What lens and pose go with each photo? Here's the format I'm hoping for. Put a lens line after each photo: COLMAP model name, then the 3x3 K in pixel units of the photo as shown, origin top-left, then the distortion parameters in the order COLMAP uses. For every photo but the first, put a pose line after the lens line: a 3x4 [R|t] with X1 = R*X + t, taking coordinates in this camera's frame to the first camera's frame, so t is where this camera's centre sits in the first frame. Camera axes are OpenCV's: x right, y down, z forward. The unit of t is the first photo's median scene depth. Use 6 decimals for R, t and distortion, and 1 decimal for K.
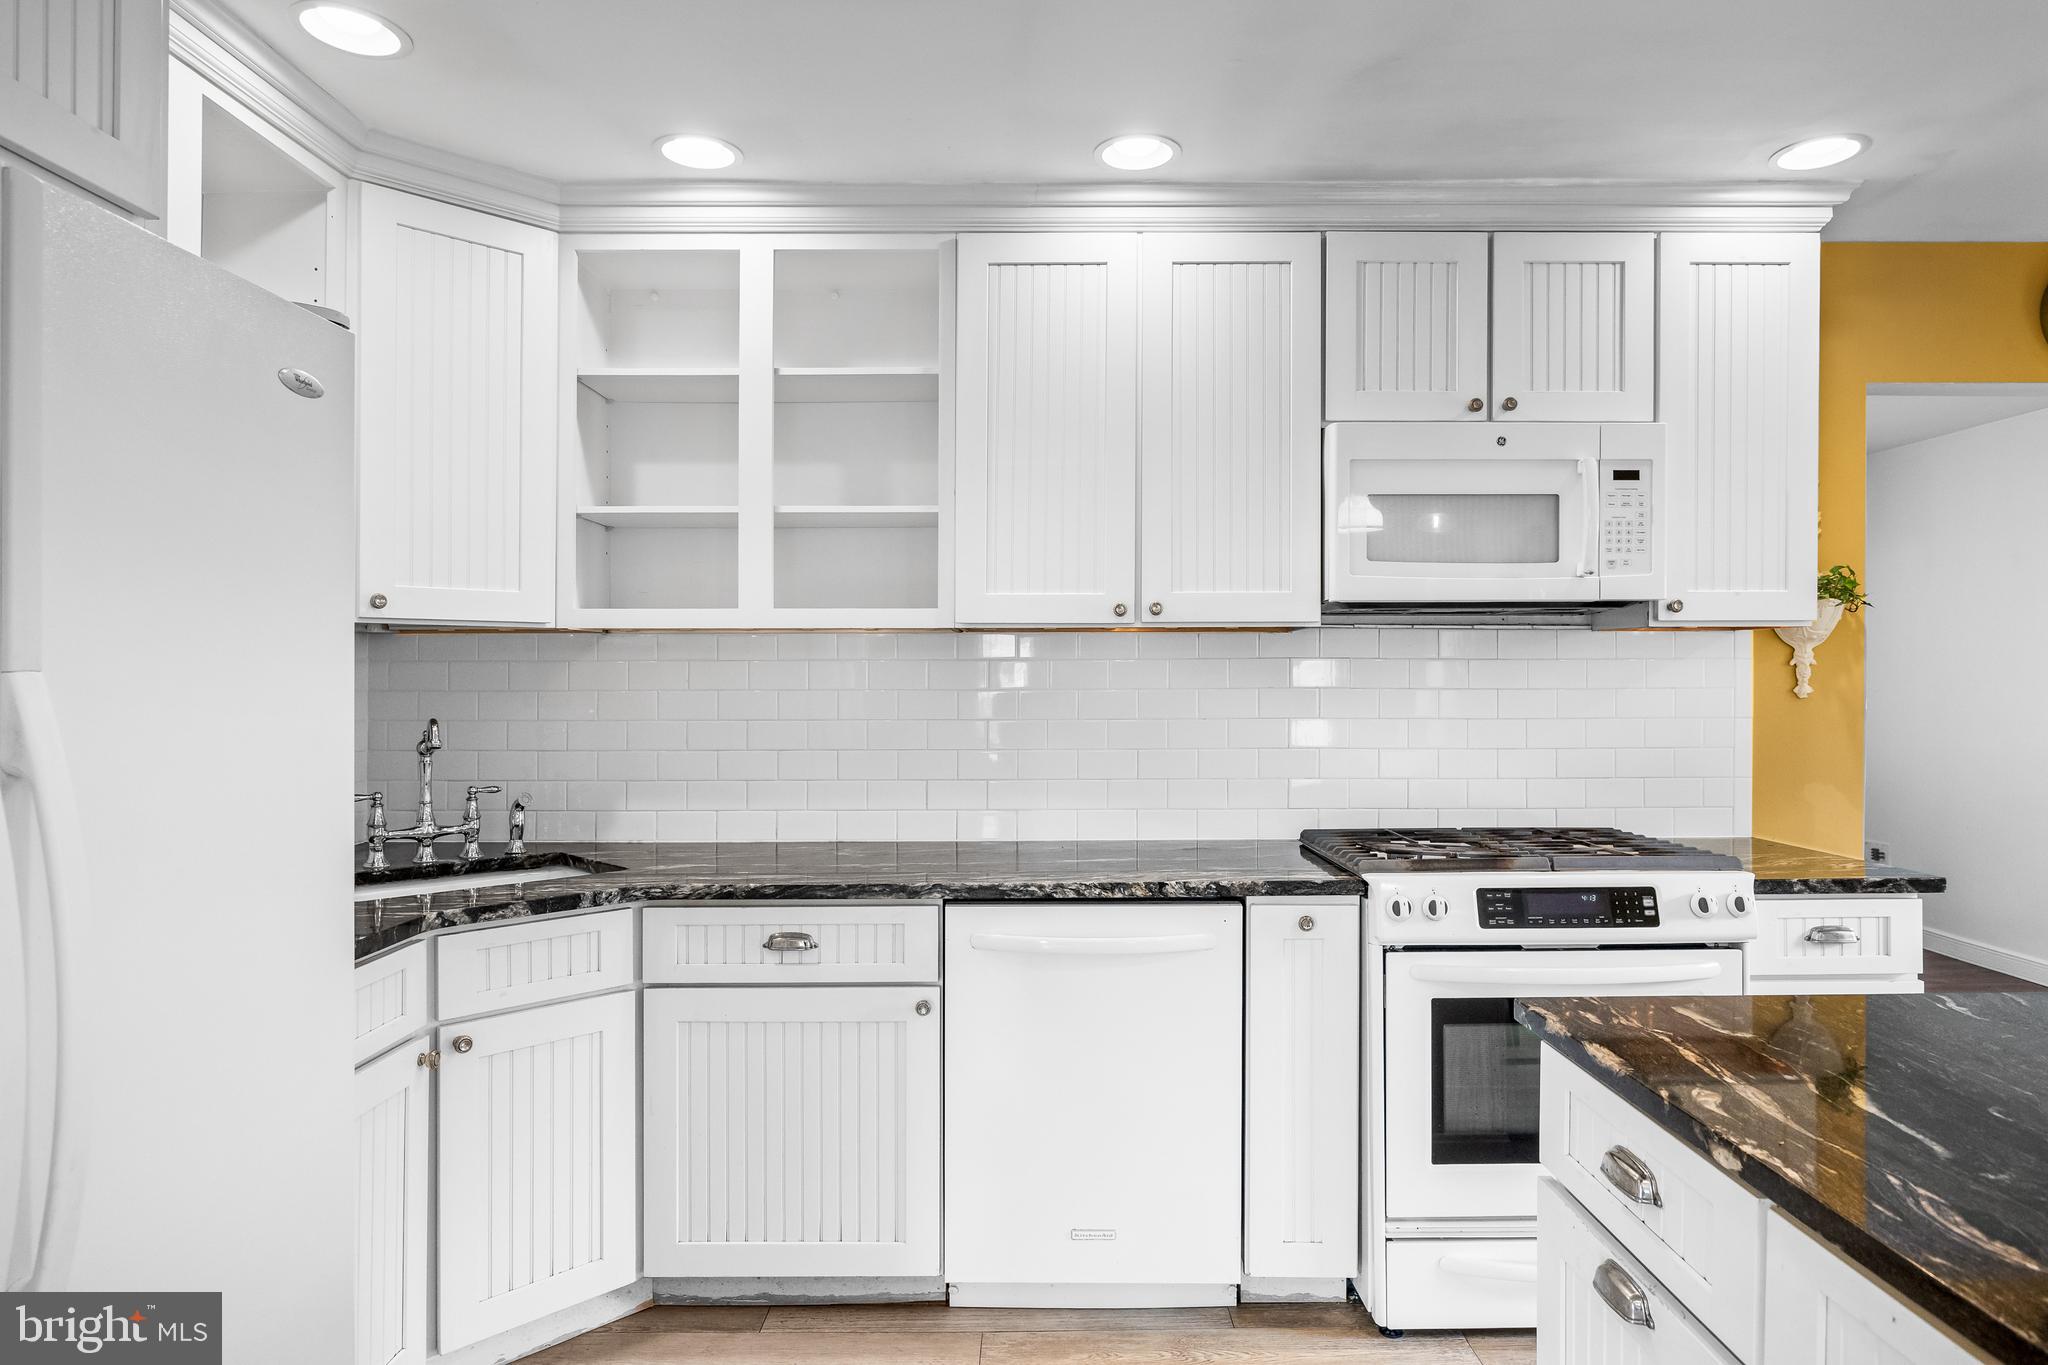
lens RADIAL K [[1172.3, 0, 1046.1], [0, 1172.3, 653.5], [0, 0, 1]] dist [-0.003235, 0.000176]
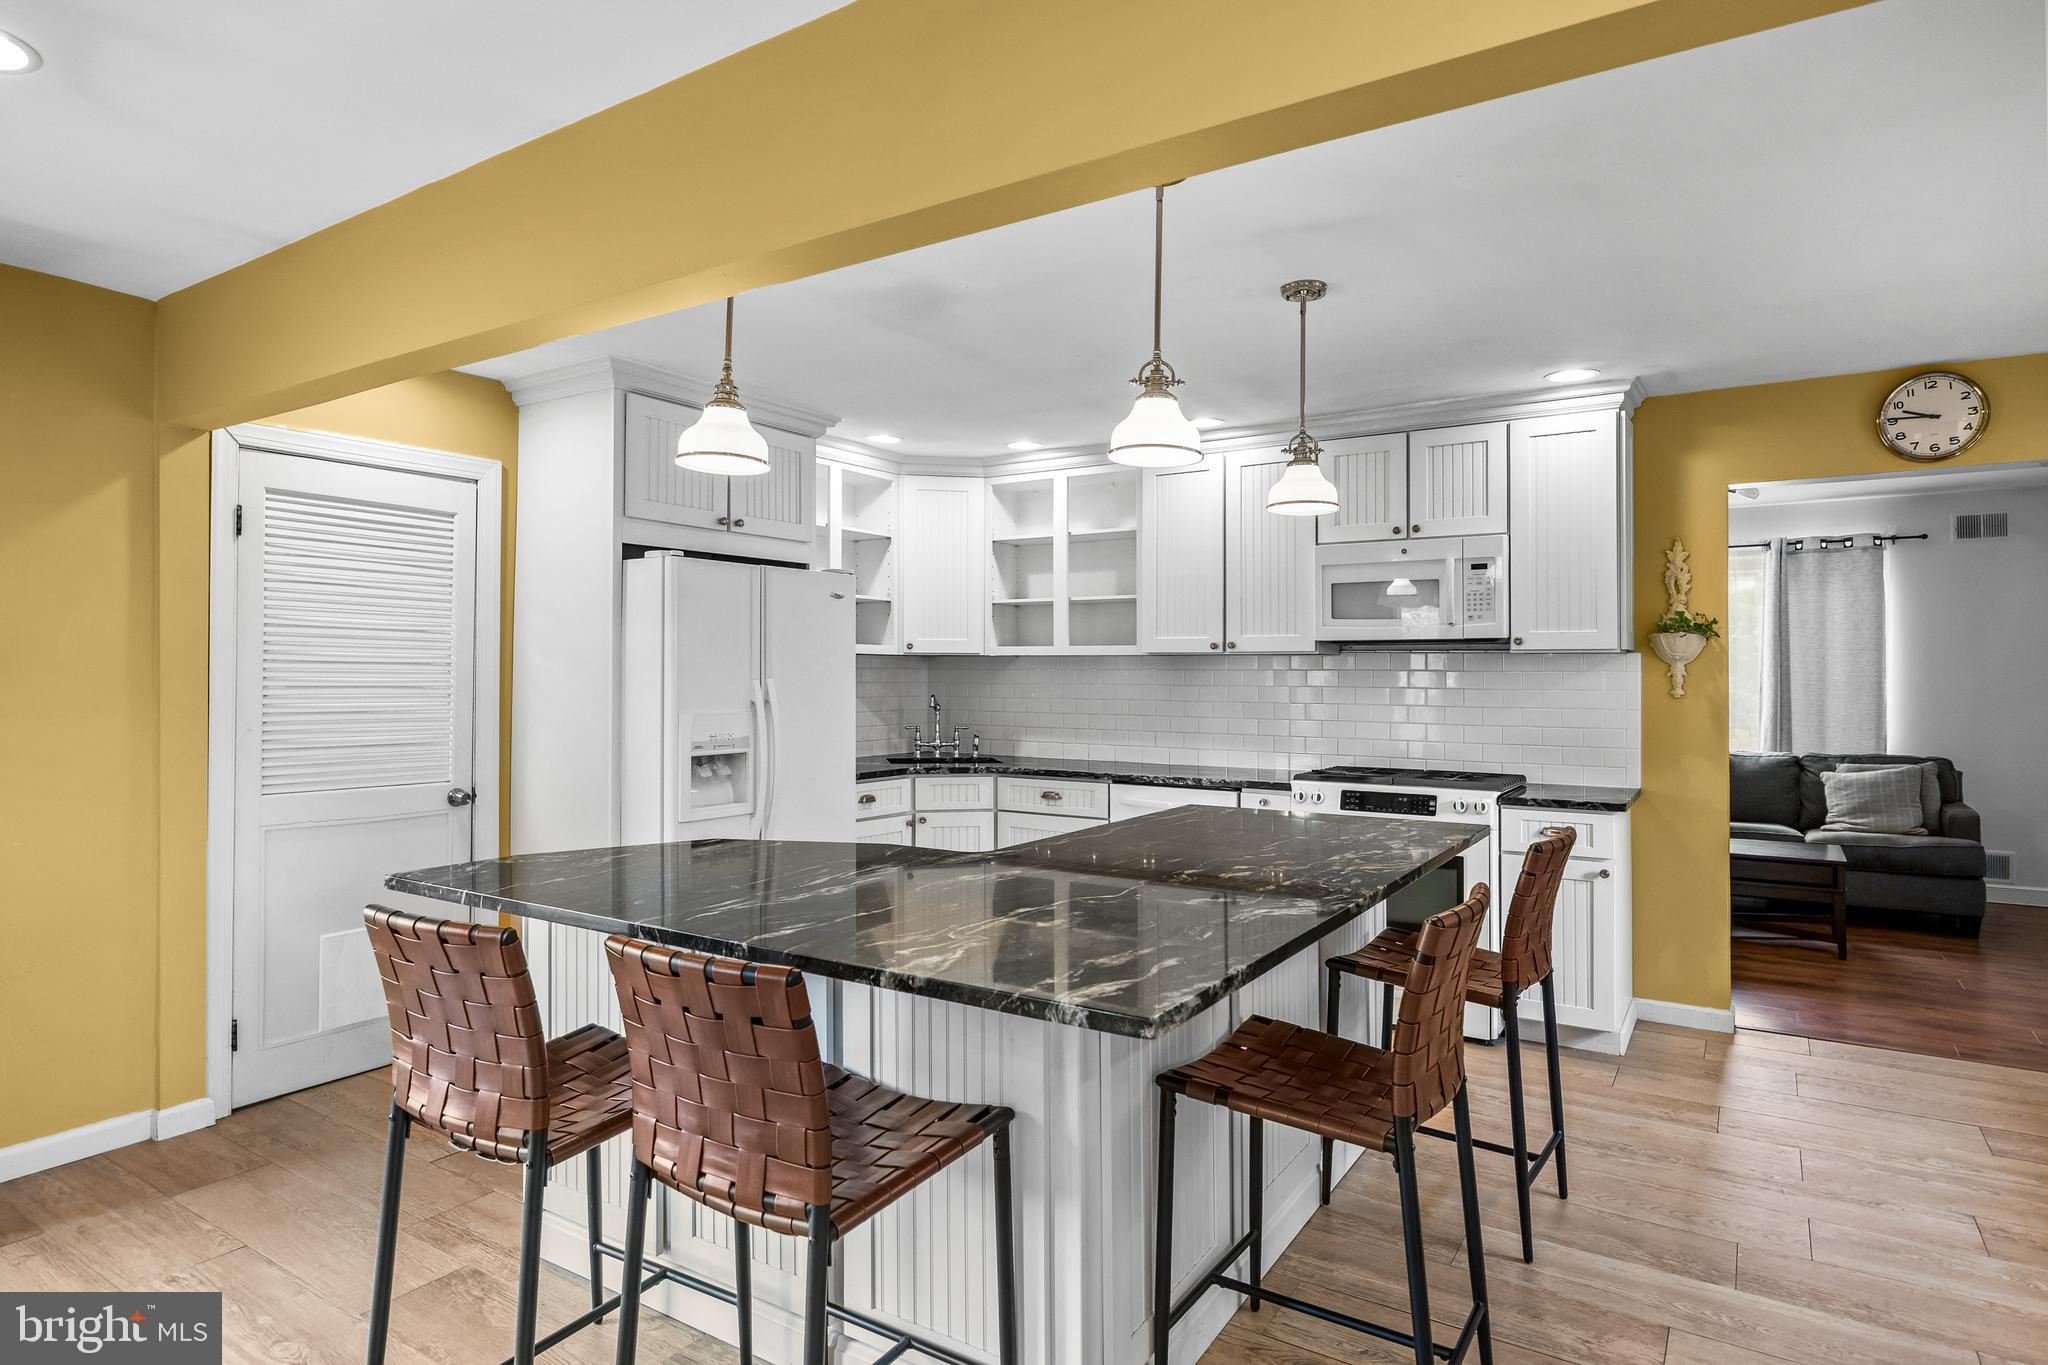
lens RADIAL K [[1142.9, 0, 1054.0], [0, 1142.9, 649.2], [0, 0, 1]] dist [-0.000359, 0.000869]
pose [[0.841150, -0.004588, -0.540782, 0.876910], [0.004295, 0.999989, -0.001803, -0.029409], [0.540784, -0.000806, 0.841161, -0.761937]]
